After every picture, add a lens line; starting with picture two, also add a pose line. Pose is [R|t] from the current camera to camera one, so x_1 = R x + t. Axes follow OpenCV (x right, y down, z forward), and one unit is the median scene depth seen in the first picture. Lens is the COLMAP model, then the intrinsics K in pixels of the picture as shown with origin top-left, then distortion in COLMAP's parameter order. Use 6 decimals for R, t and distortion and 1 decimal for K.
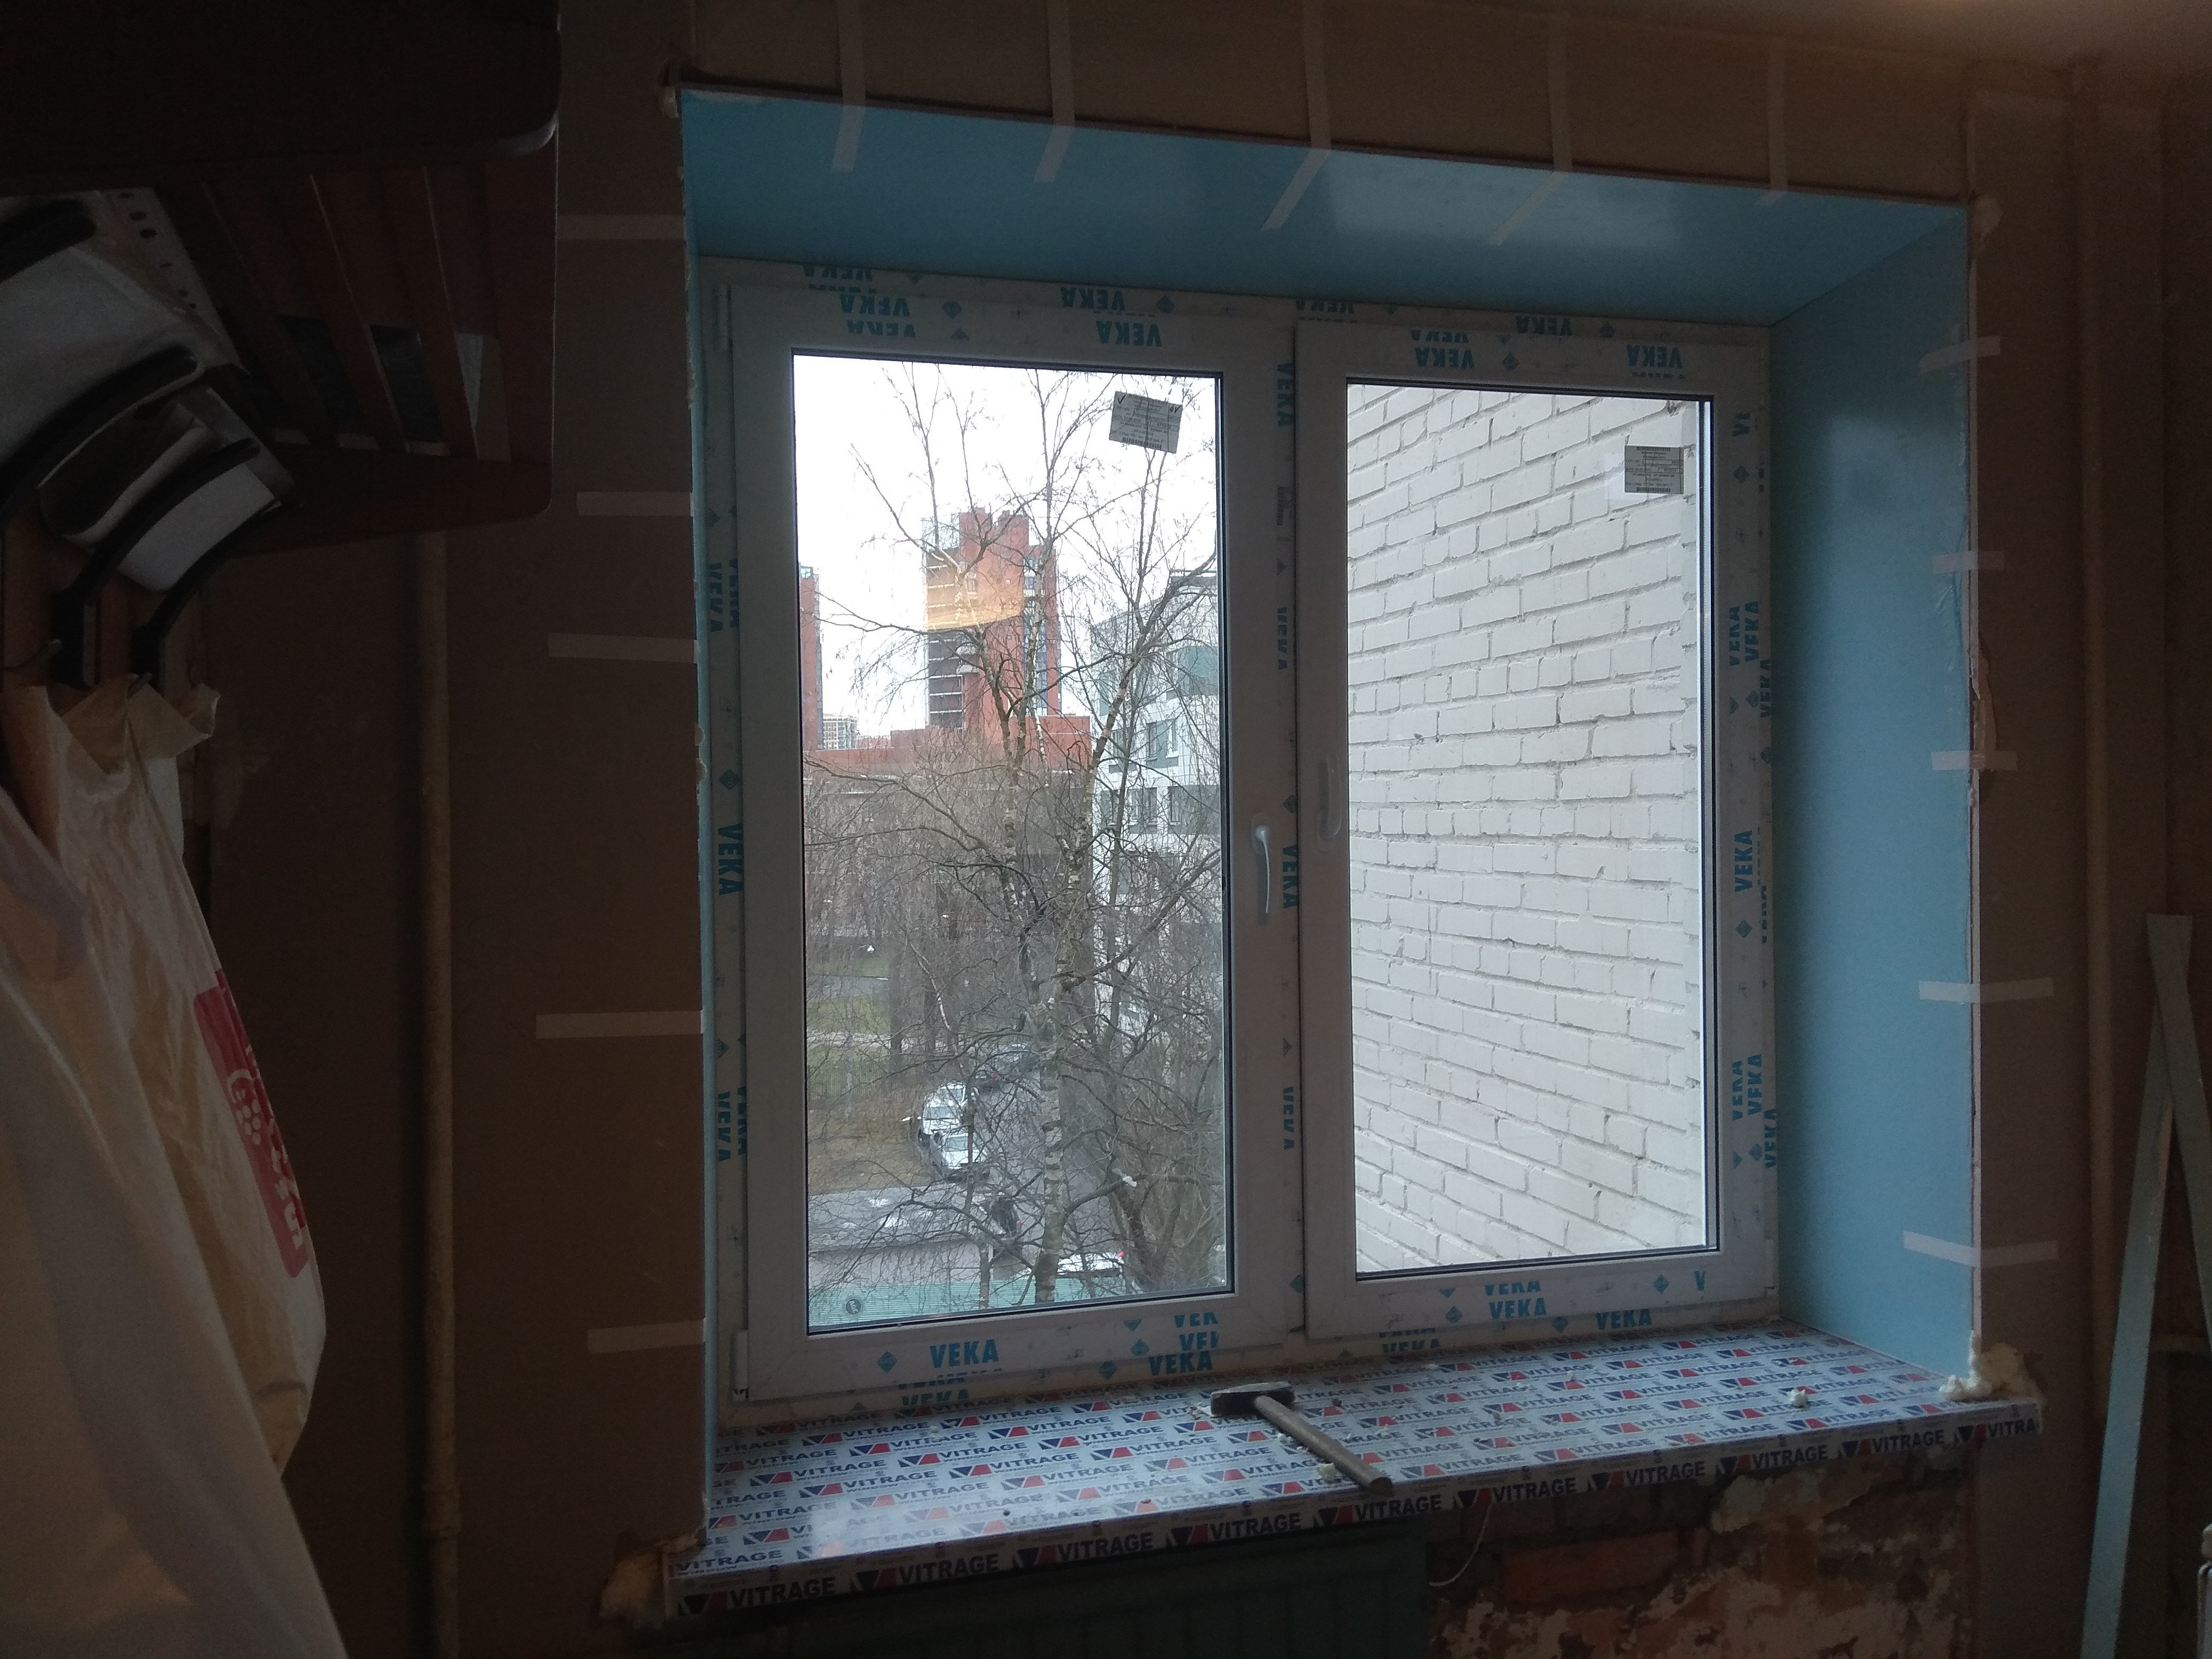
lens RADIAL K [[1676.9, 0, 1106.0], [0, 1676.9, 829.5], [0, 0, 1]] dist [0.117420, -0.184309]
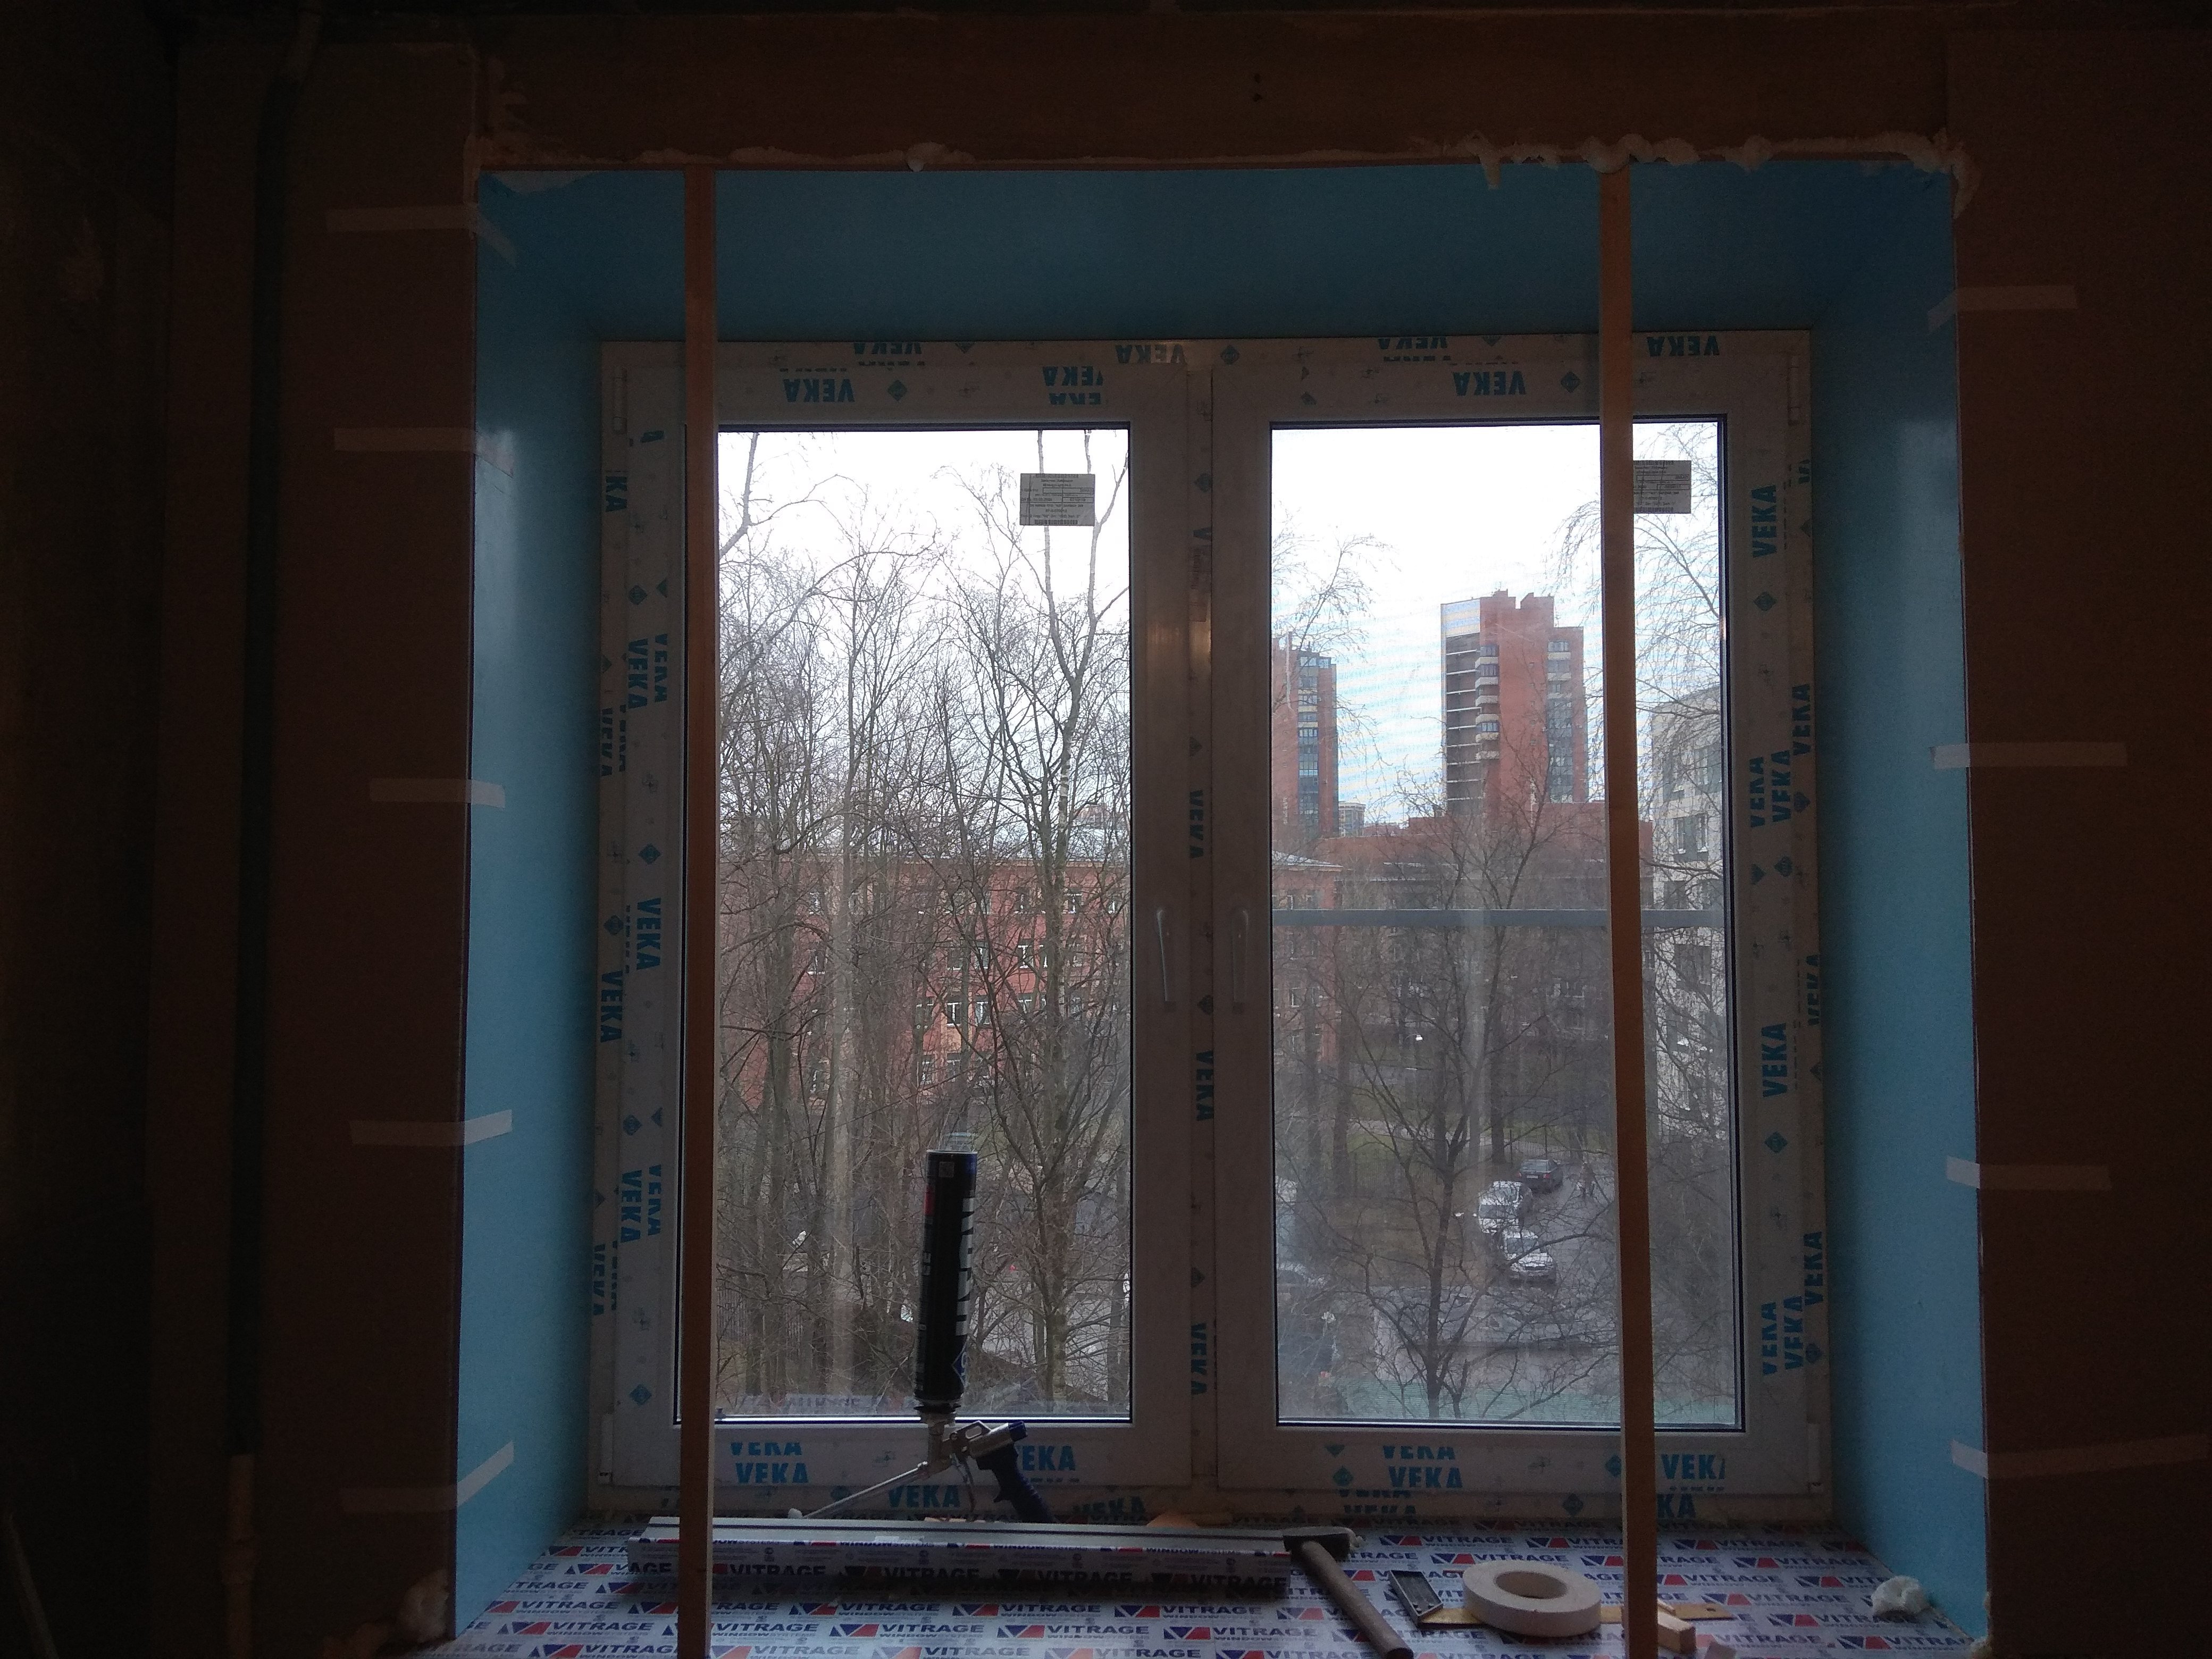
lens RADIAL K [[1725.7, 0, 1106.0], [0, 1725.7, 829.5], [0, 0, 1]] dist [0.091968, -0.087800]
pose [[0.958839, 0.004774, -0.283911, 0.314272], [-0.017199, 0.998999, -0.041284, -0.006164], [0.283430, 0.044468, 0.957961, 0.084306]]
